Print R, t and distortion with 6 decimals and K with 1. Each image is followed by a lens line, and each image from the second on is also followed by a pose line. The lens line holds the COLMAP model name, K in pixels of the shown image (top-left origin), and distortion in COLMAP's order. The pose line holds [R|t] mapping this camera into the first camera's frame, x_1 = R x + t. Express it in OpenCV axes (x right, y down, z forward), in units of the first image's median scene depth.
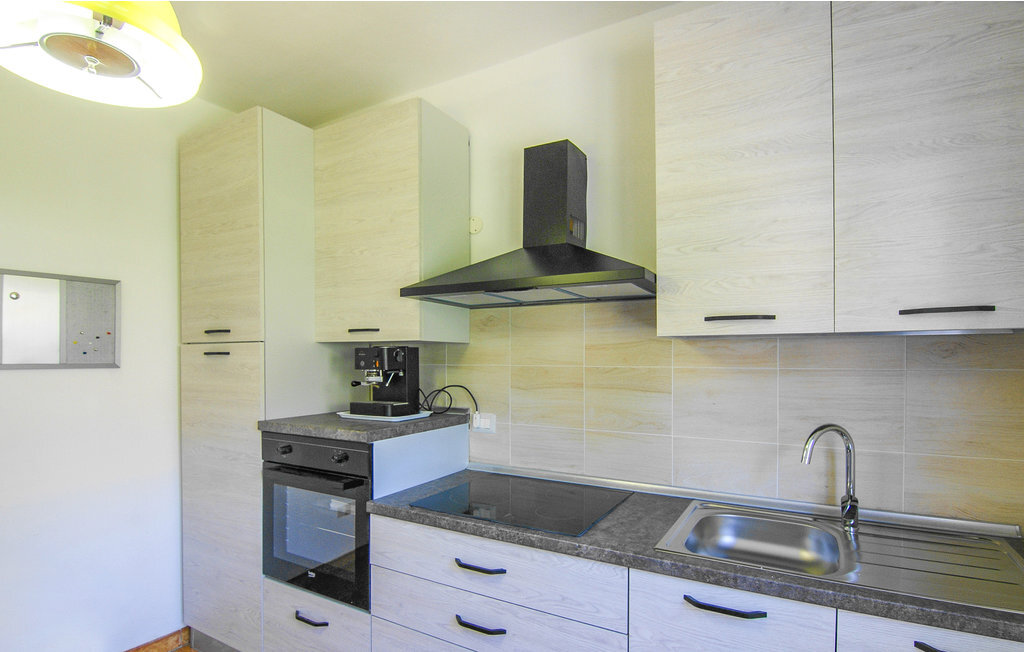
lens RADIAL K [[502.6, 0, 532.5], [0, 502.6, 348.1], [0, 0, 1]] dist [-0.011451, -0.000089]
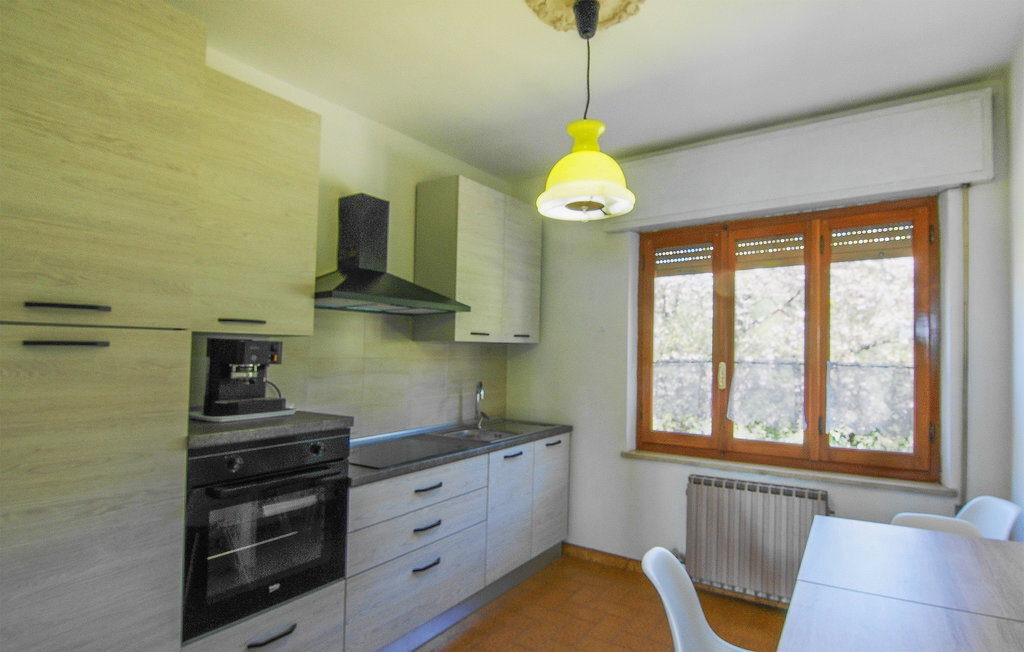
lens RADIAL K [[524.5, 0, 511.9], [0, 524.5, 336.5], [0, 0, 1]] dist [-0.026072, -0.000922]
pose [[0.100927, 0.031138, 0.994406, -1.434289], [-0.021457, 0.999346, -0.029115, 0.010405], [-0.994662, -0.018398, 0.101529, 0.502242]]
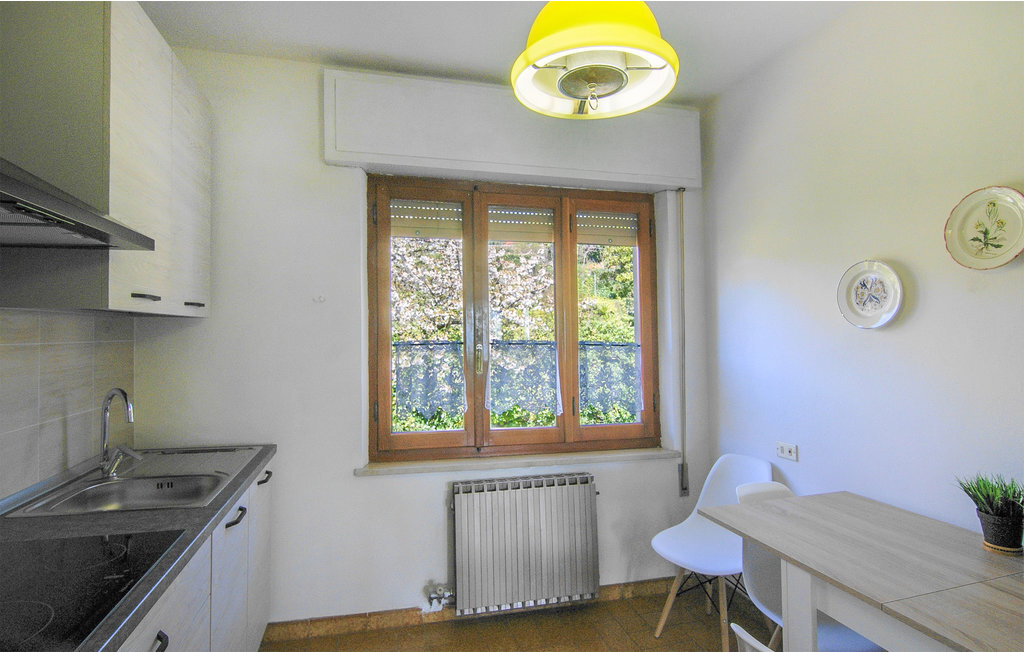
lens RADIAL K [[521.2, 0, 501.0], [0, 521.2, 325.3], [0, 0, 1]] dist [-0.003740, -0.000750]
pose [[-0.673631, 0.010571, 0.738992, -0.768027], [-0.014798, 0.999504, -0.027786, 0.018124], [-0.738920, -0.029653, -0.673140, 0.943587]]
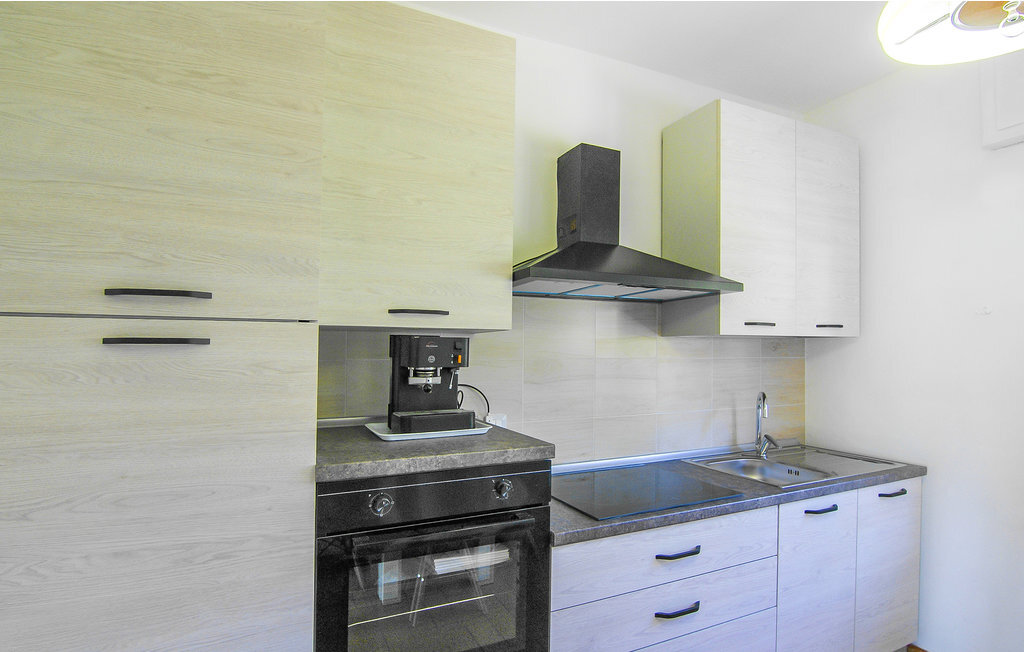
lens RADIAL K [[503.5, 0, 507.0], [0, 503.5, 335.3], [0, 0, 1]] dist [-0.016731, -0.000998]
pose [[0.596506, 0.026465, 0.802172, -0.978684], [-0.012572, 0.999642, -0.023631, 0.014306], [-0.802510, 0.004011, 0.596625, 0.565706]]
